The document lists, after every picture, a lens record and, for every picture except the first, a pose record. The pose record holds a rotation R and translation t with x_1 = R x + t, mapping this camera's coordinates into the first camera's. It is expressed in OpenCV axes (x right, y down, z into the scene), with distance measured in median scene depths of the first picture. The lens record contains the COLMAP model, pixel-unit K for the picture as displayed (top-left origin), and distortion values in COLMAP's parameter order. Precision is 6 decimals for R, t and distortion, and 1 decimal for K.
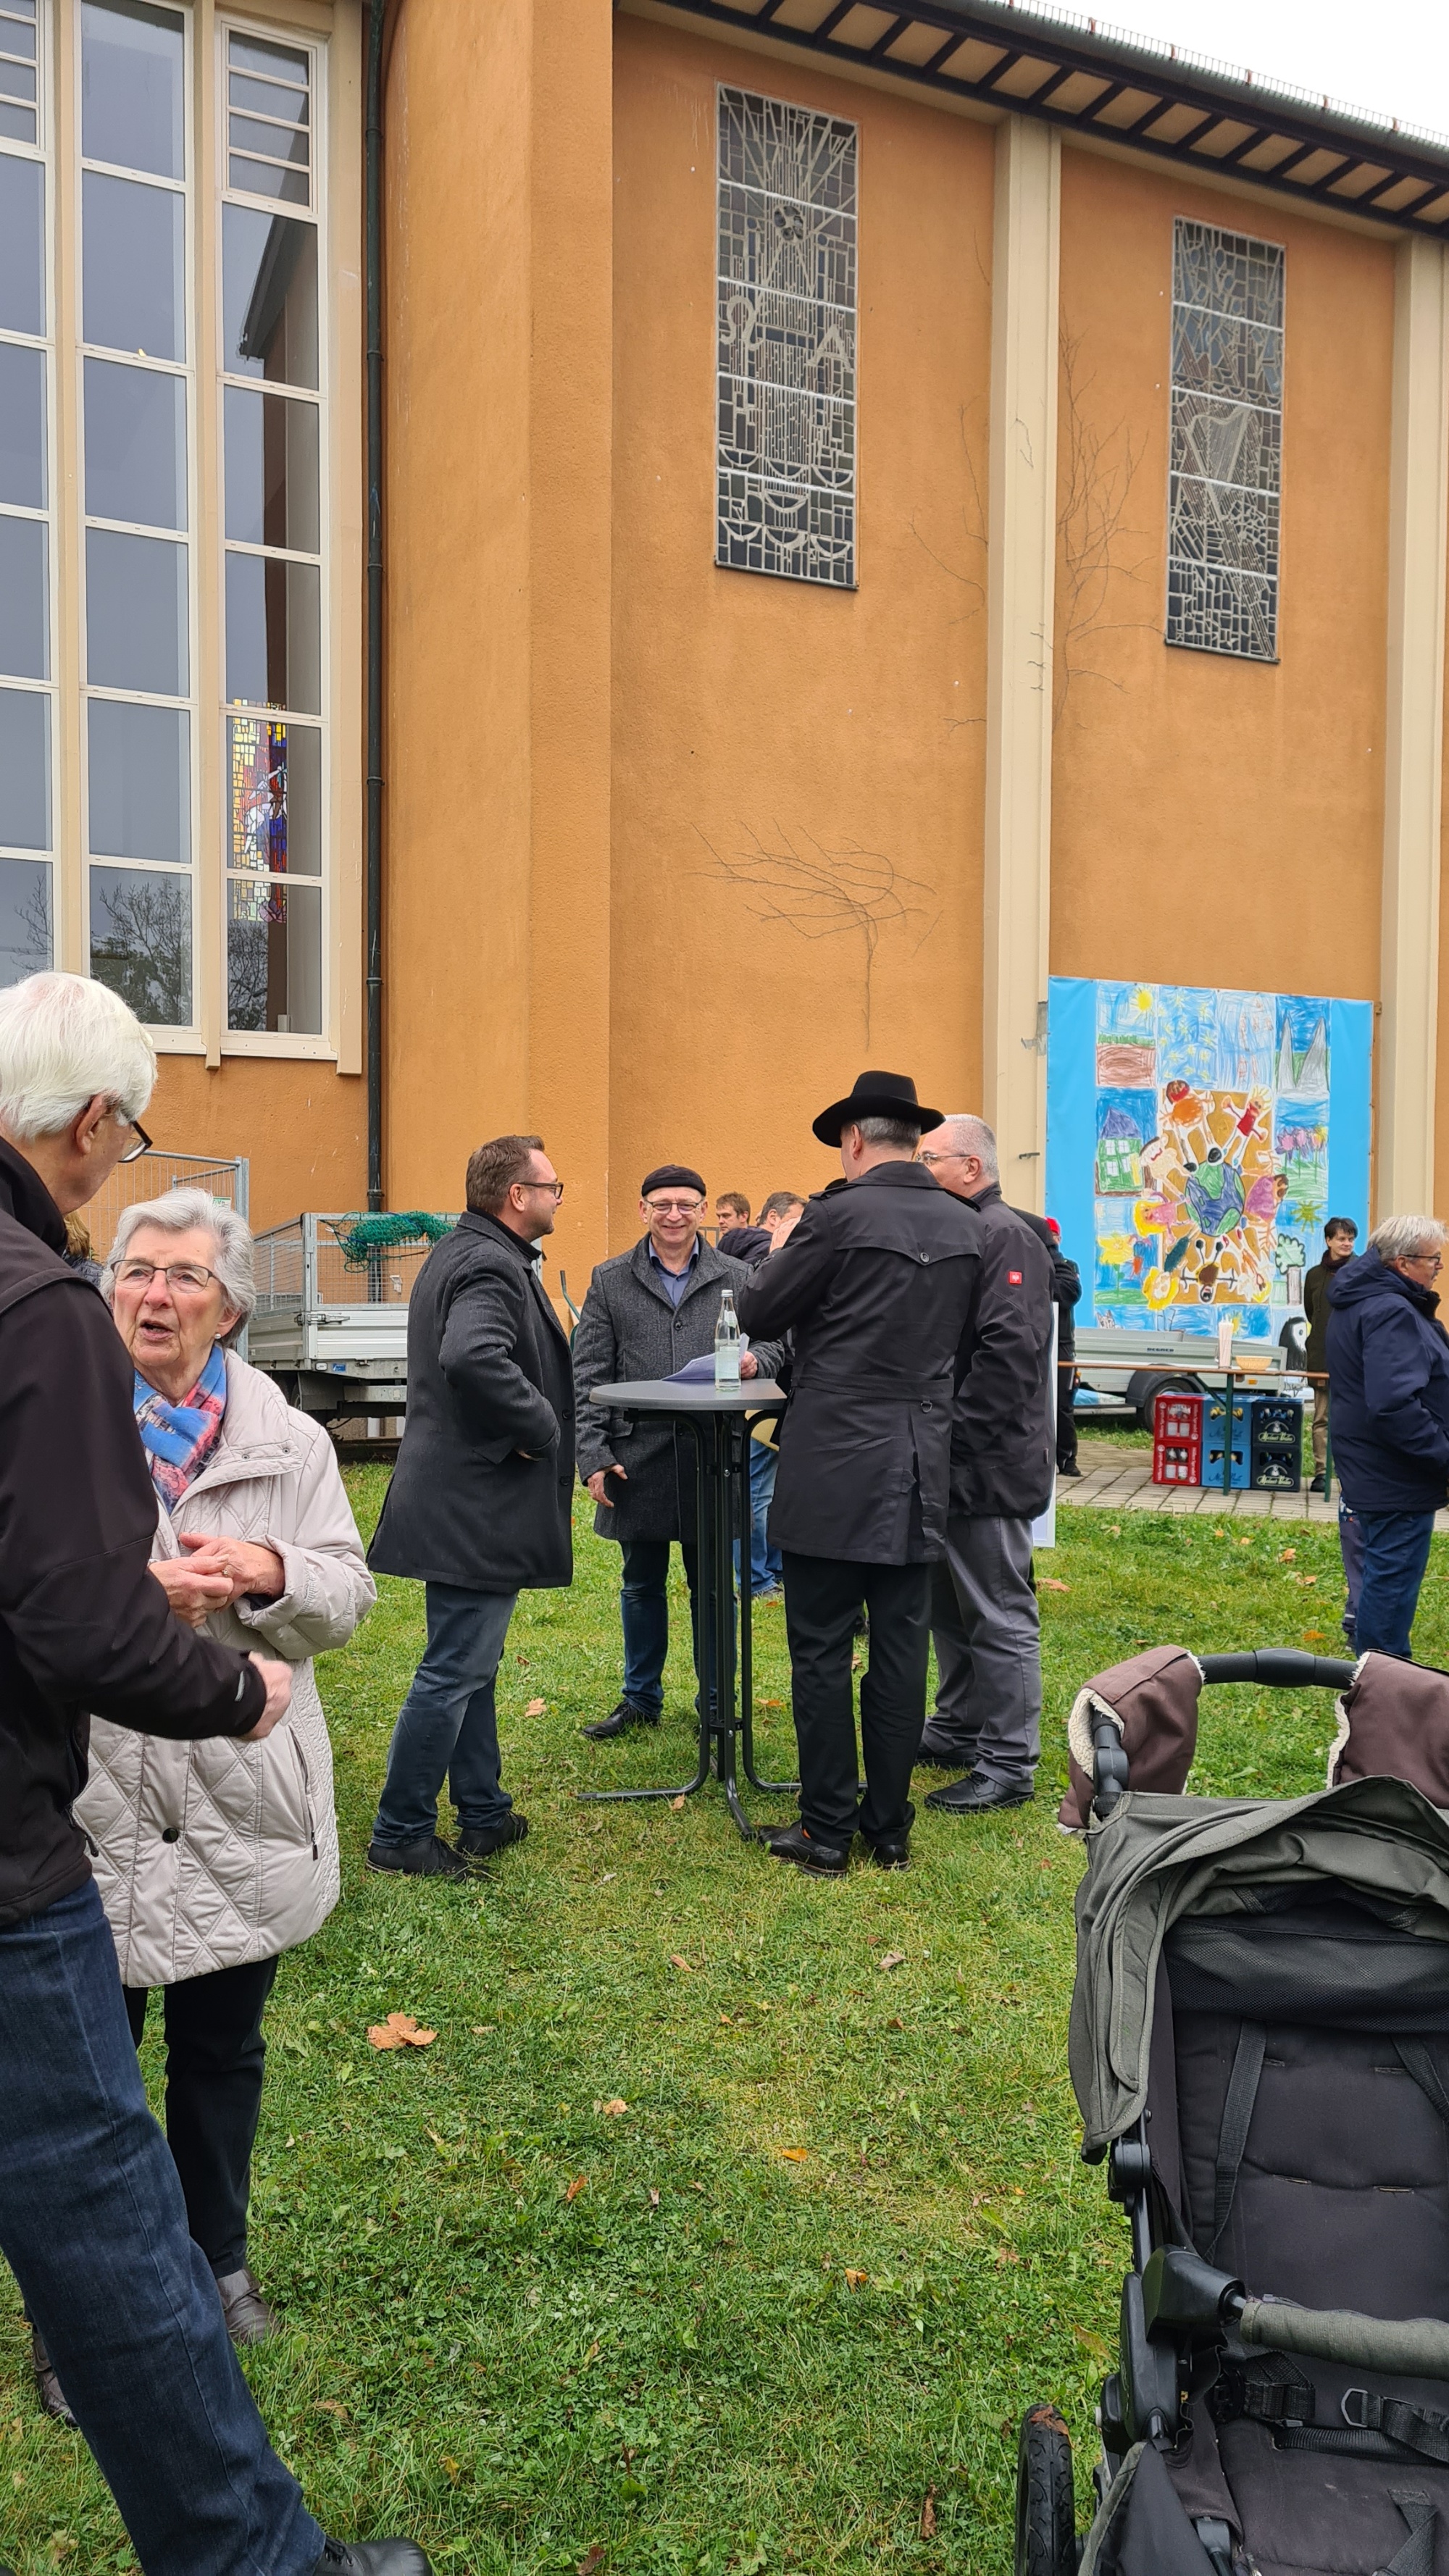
lens RADIAL K [[2010.5, 0, 724.5], [0, 2010.5, 1288.0], [0, 0, 1]] dist [0.080950, -0.004794]
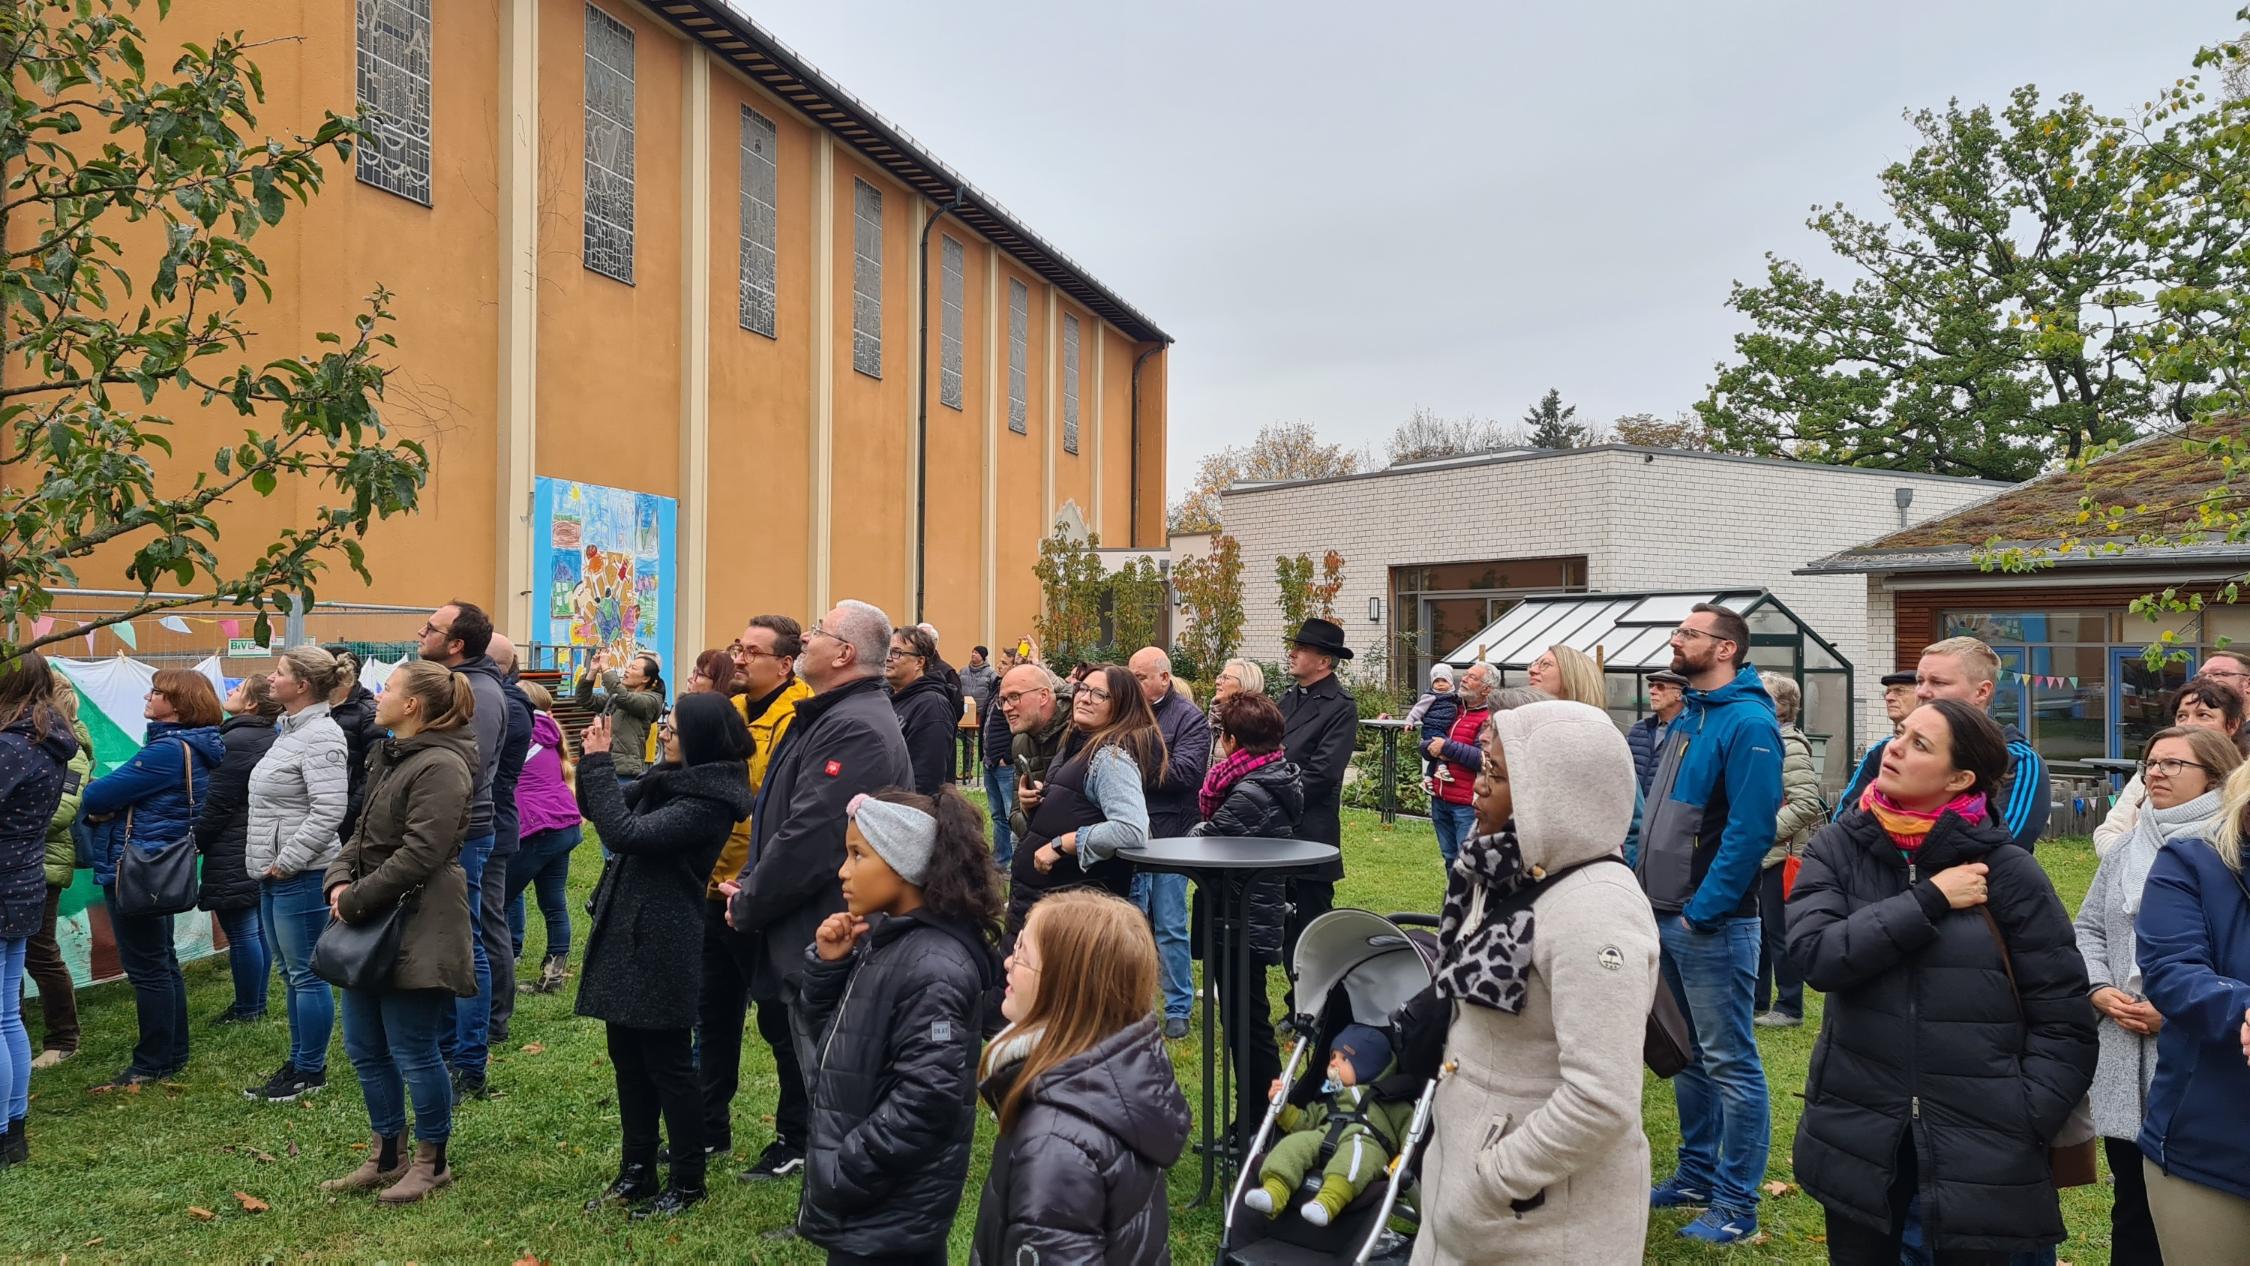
lens RADIAL K [[1755.9, 0, 1125.0], [0, 1755.9, 633.0], [0, 0, 1]] dist [0.080950, -0.004794]
pose [[0.656092, 0.004465, 0.754668, -0.539603], [-0.000211, 0.999984, -0.005732, -0.026936], [-0.754681, 0.003601, 0.656082, -0.209693]]
